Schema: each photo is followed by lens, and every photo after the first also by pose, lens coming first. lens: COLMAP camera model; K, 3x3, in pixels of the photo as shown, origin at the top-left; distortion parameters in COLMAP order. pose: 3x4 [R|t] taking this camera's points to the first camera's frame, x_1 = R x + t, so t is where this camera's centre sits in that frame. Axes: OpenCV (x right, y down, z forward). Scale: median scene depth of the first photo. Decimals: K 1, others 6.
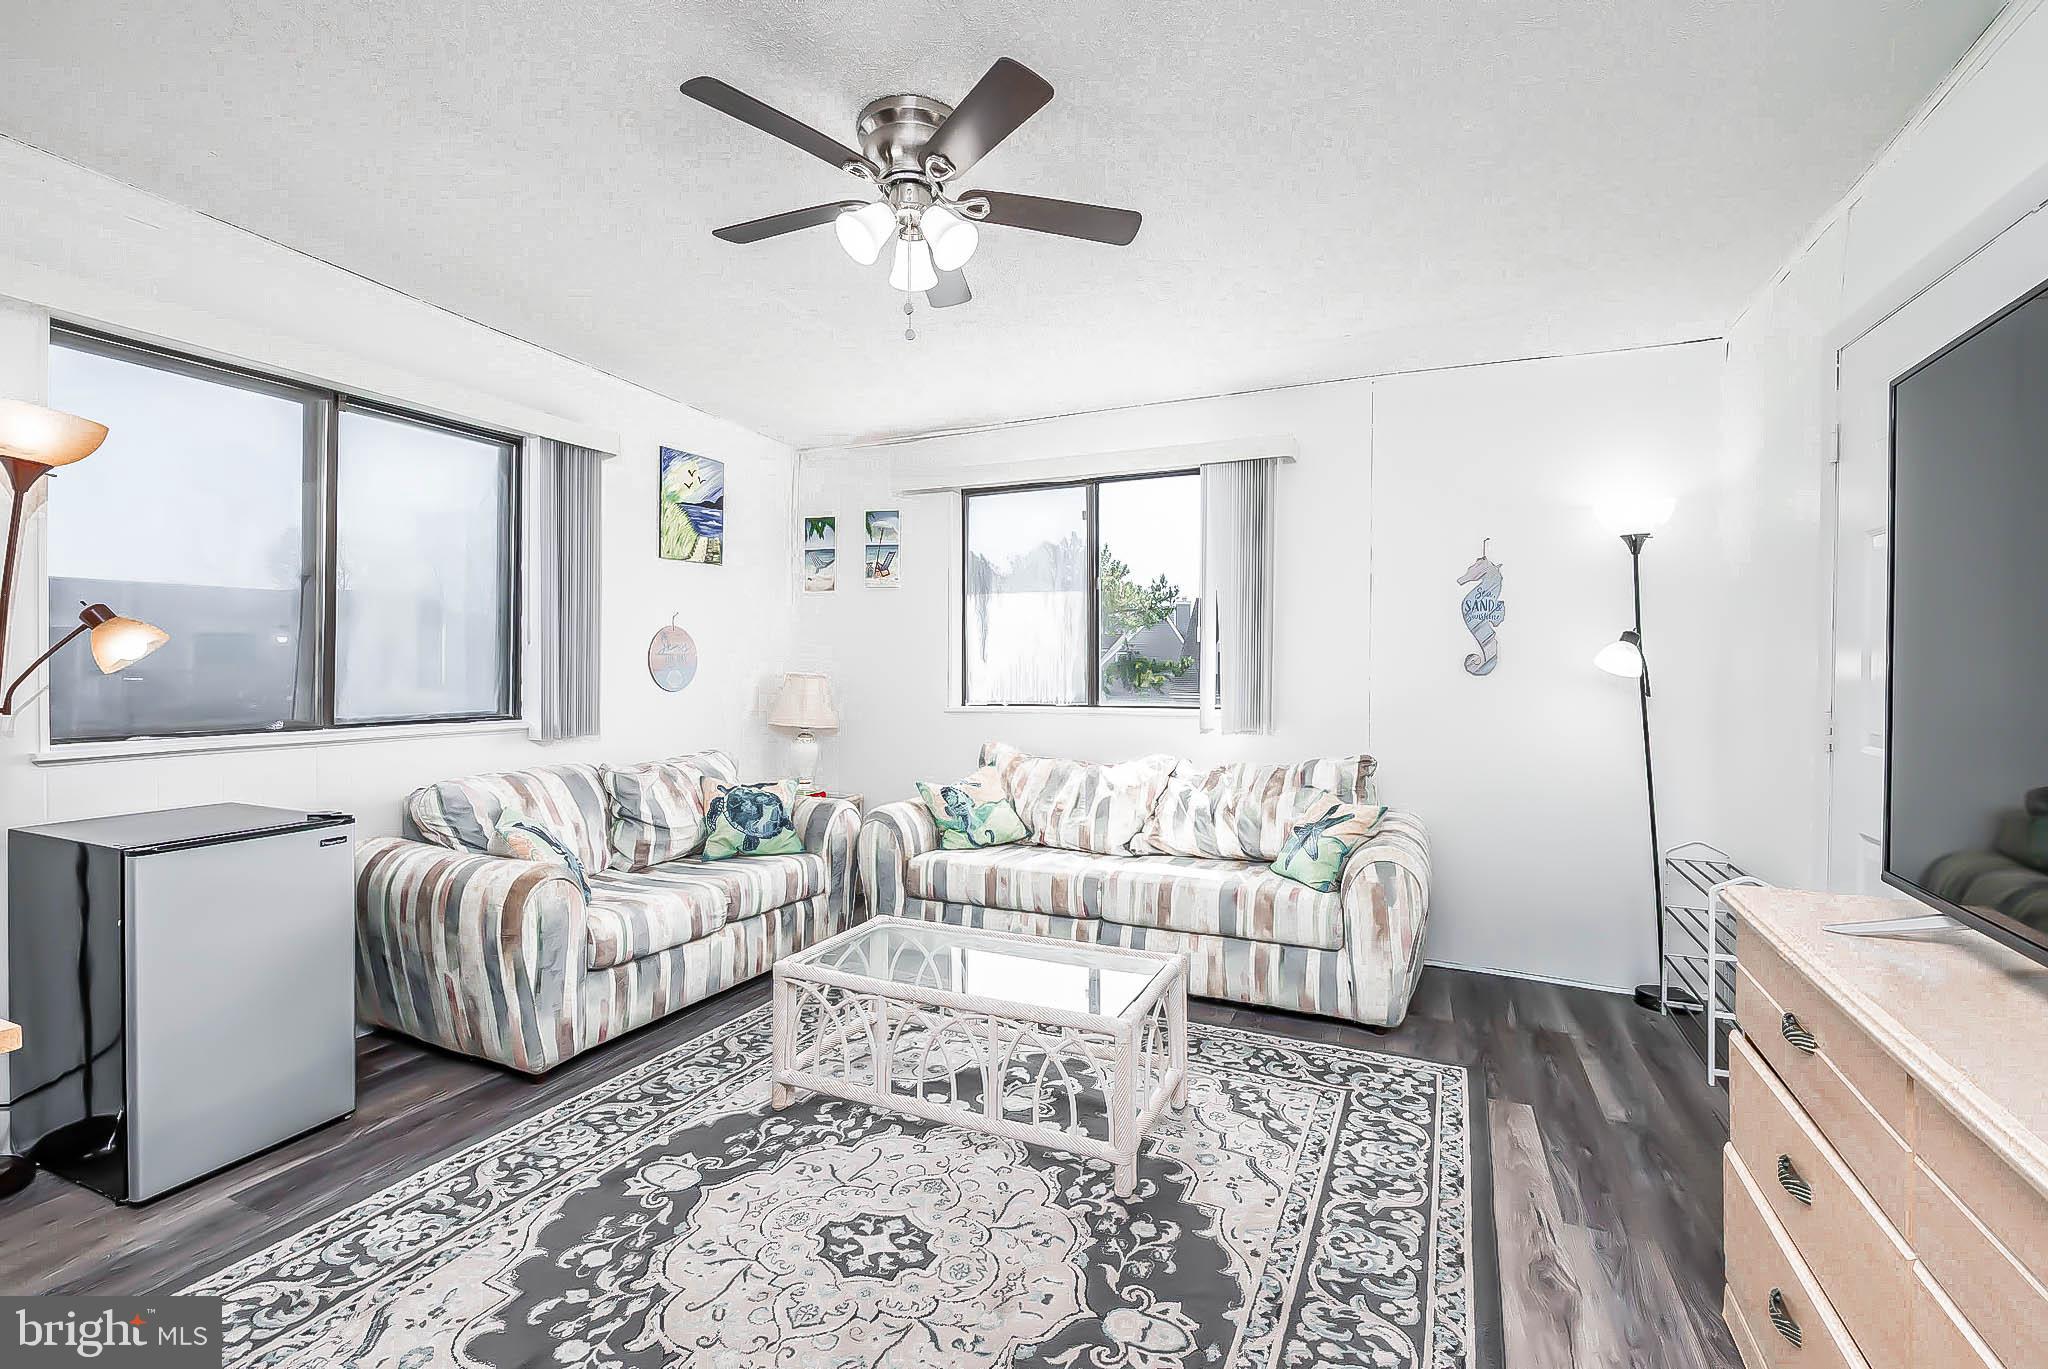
lens RADIAL K [[938.4, 0, 1022.9], [0, 938.4, 655.6], [0, 0, 1]] dist [-0.004315, -0.001238]
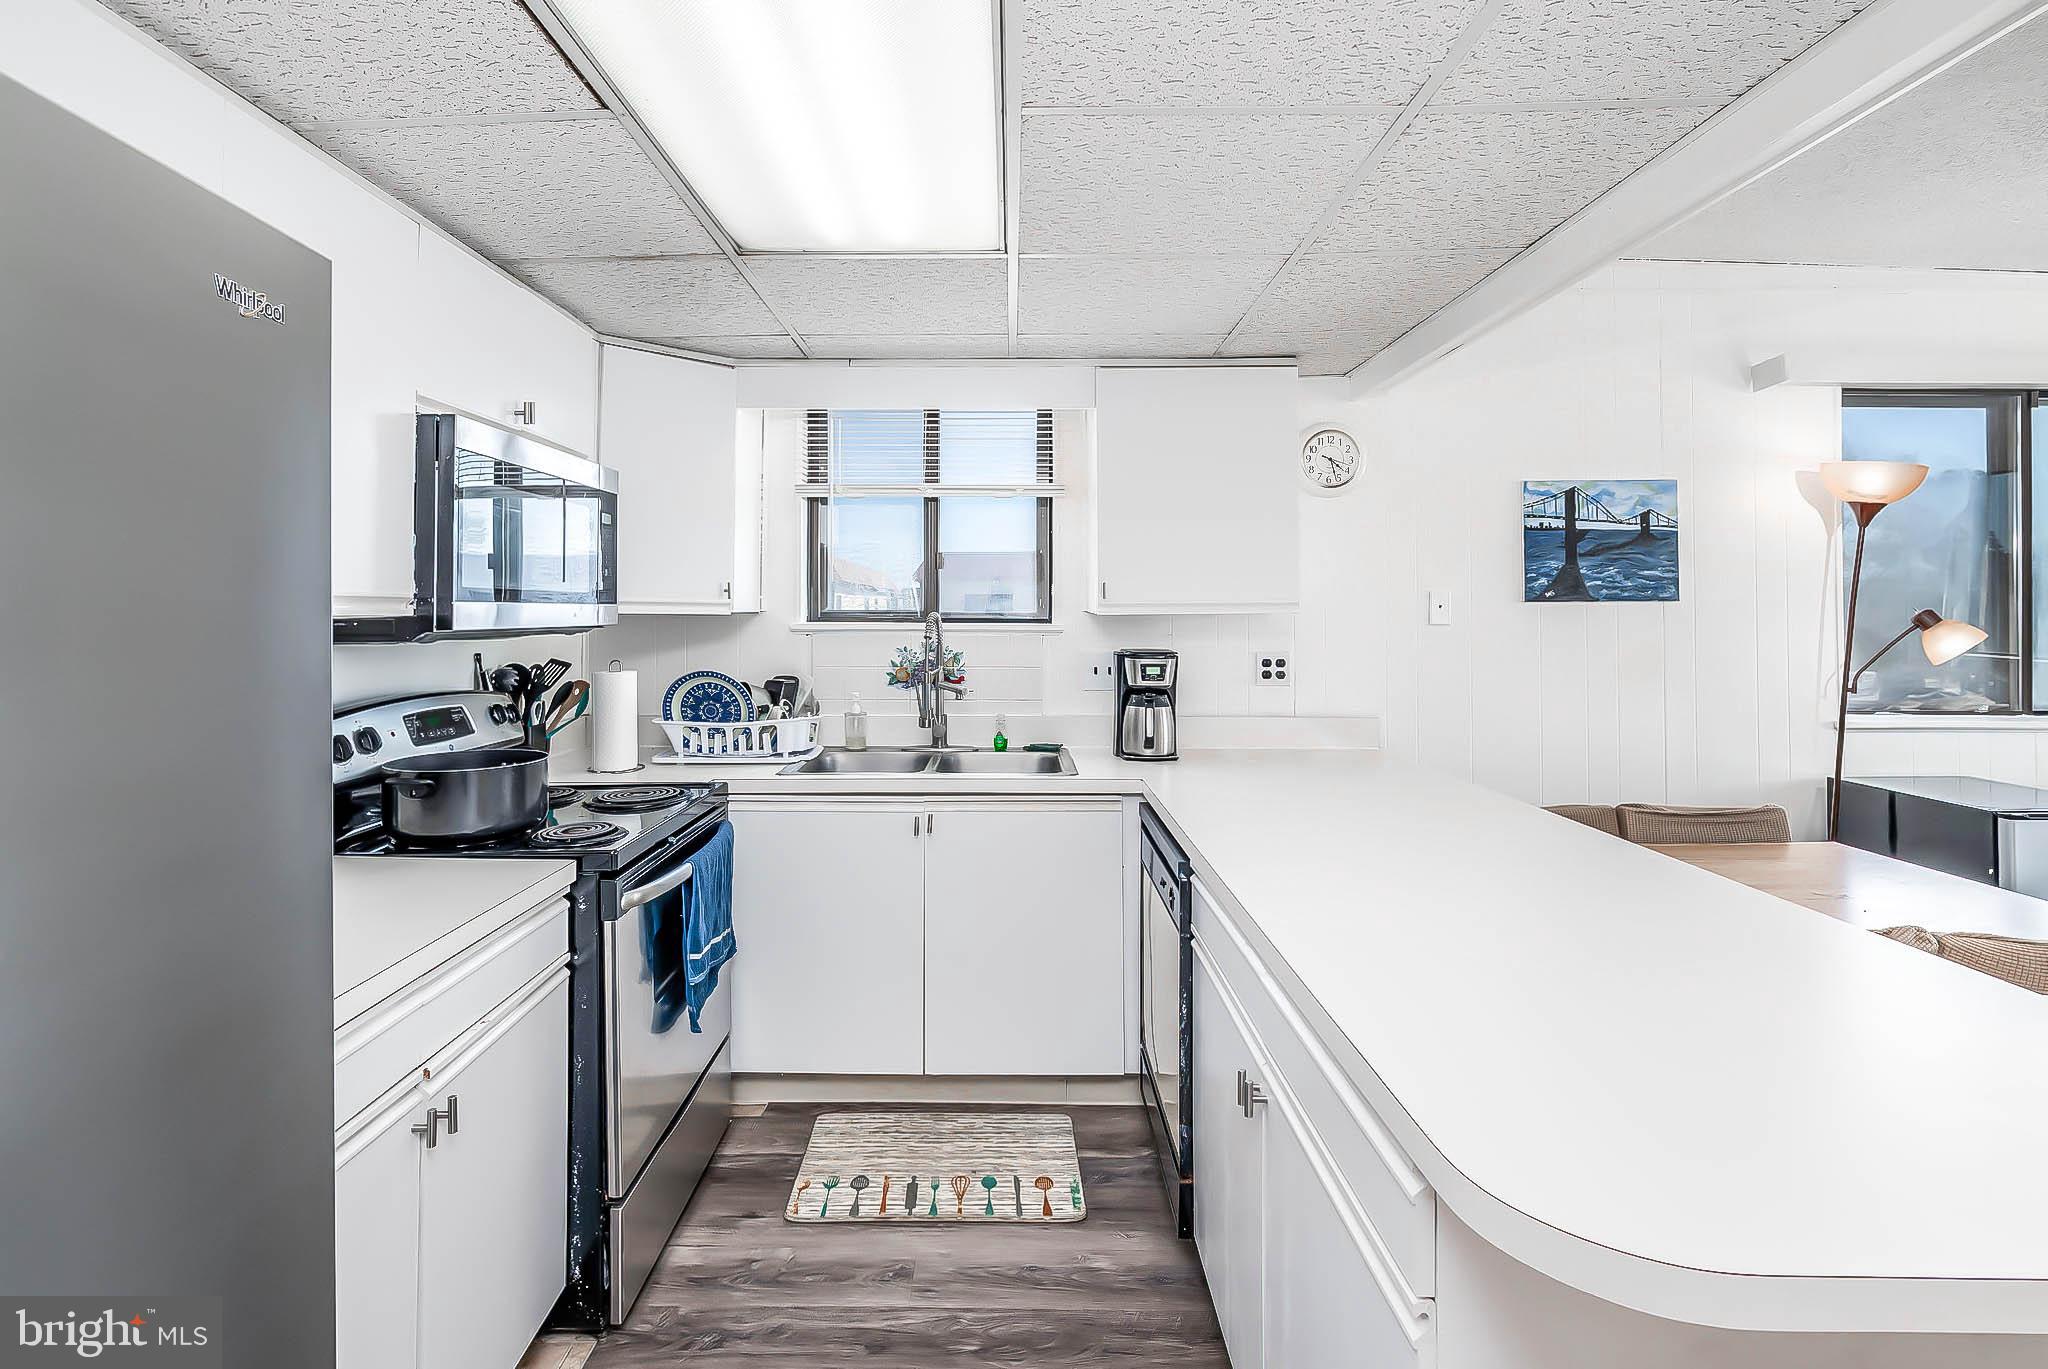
lens RADIAL K [[938.4, 0, 985.3], [0, 938.4, 609.4], [0, 0, 1]] dist [-0.004315, -0.001238]
pose [[0.381720, -0.005450, -0.924262, -0.187615], [0.006305, 0.999975, -0.003292, -0.035845], [0.924256, -0.004570, 0.381745, -0.392608]]
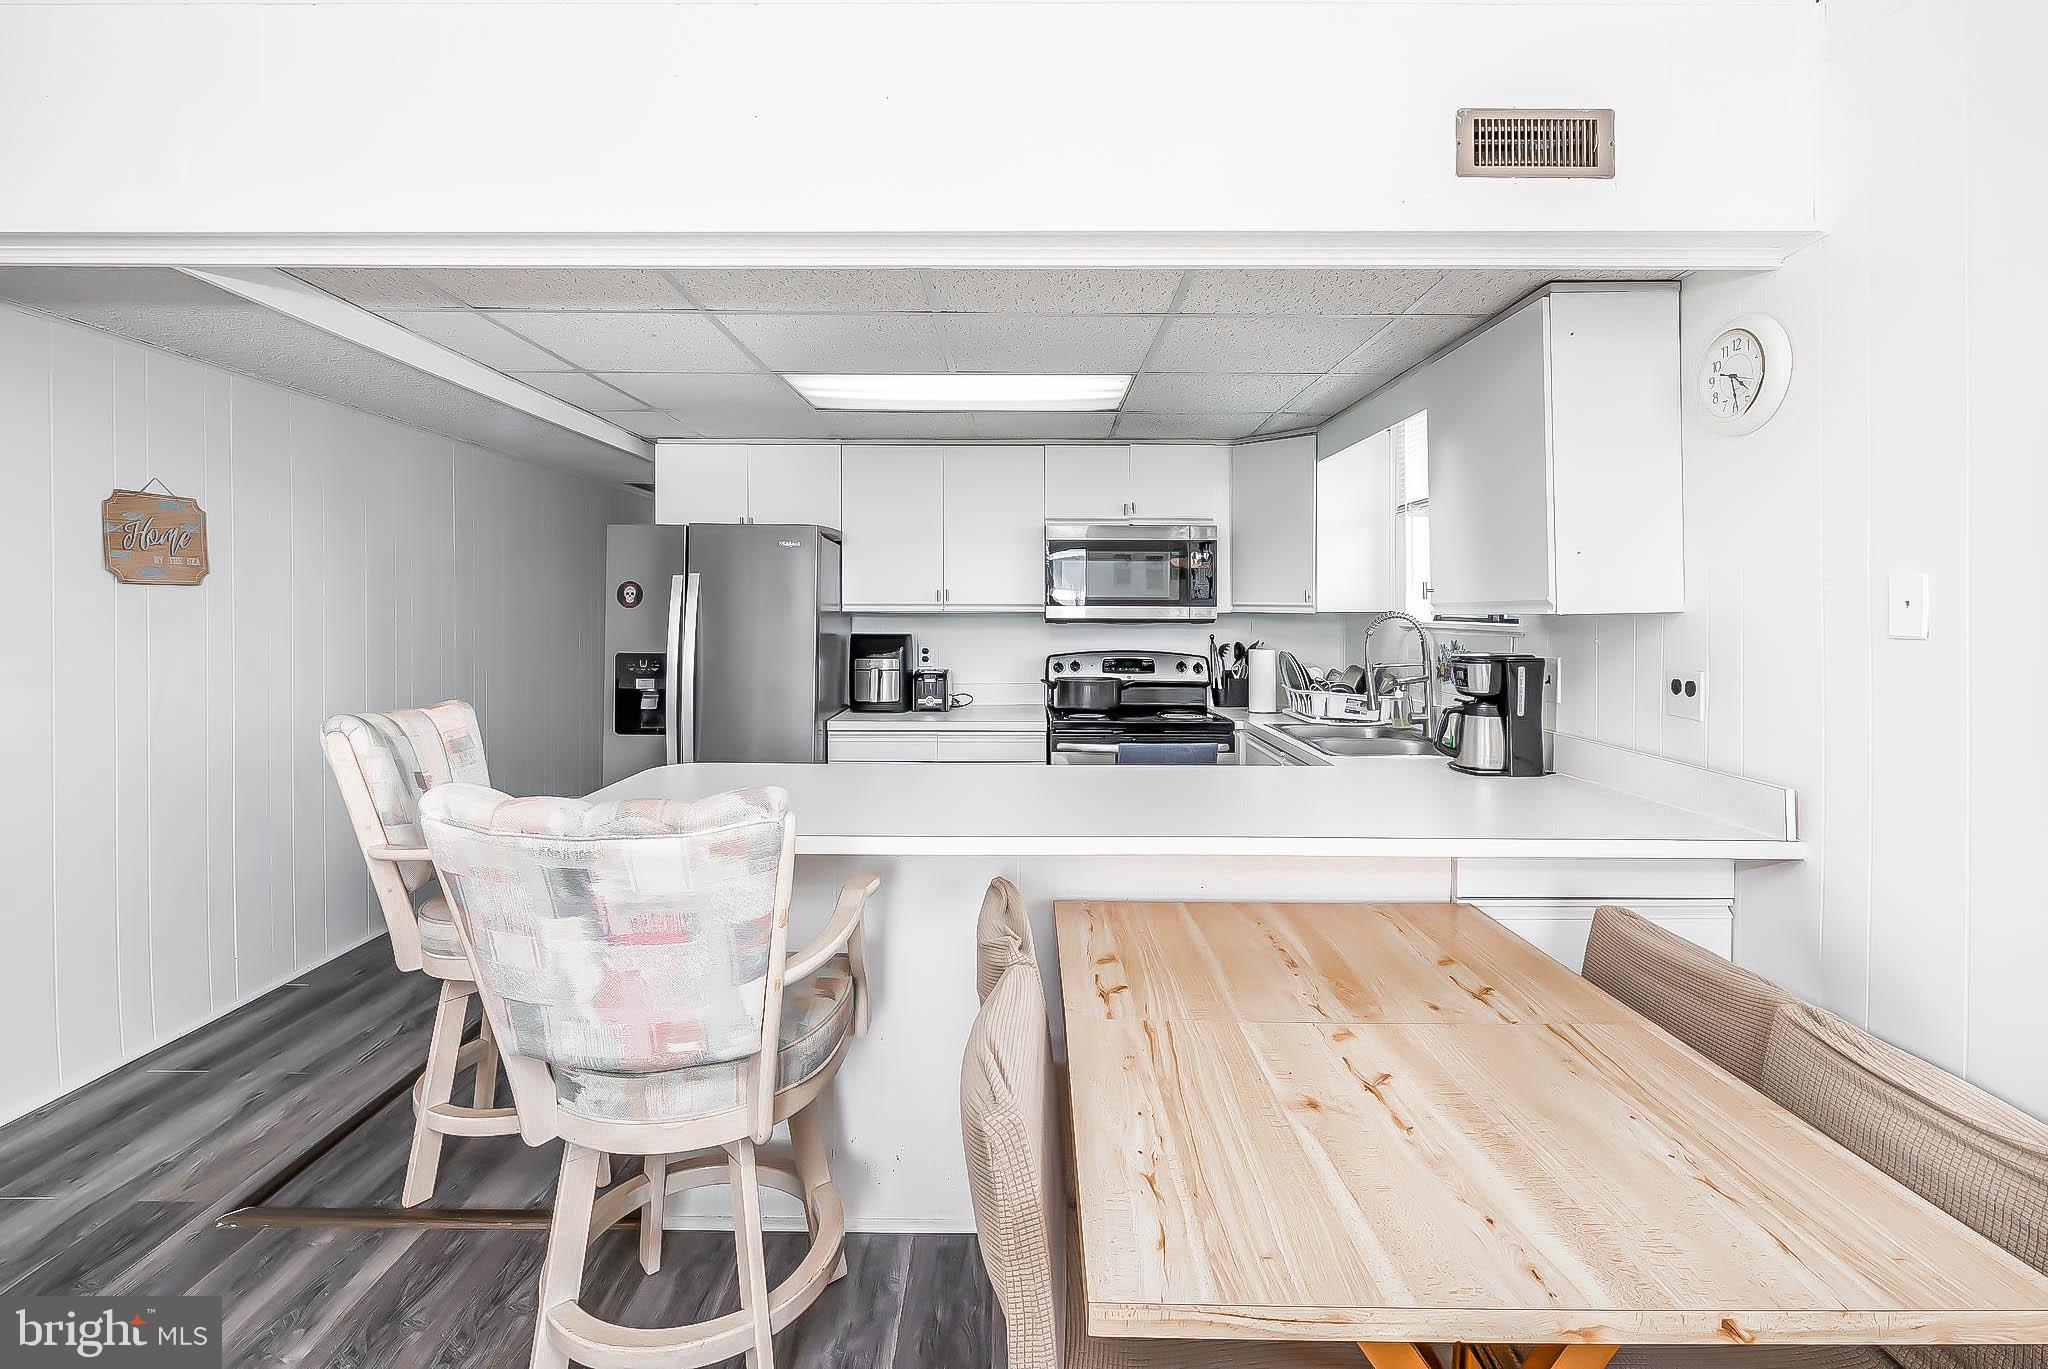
lens RADIAL K [[938.4, 0, 993.0], [0, 938.4, 627.8], [0, 0, 1]] dist [-0.004315, -0.001238]
pose [[-0.925696, -0.007785, -0.378189, -0.246819], [-0.013179, 0.999845, 0.011676, -0.027155], [0.378039, 0.015793, -0.925655, 0.562287]]
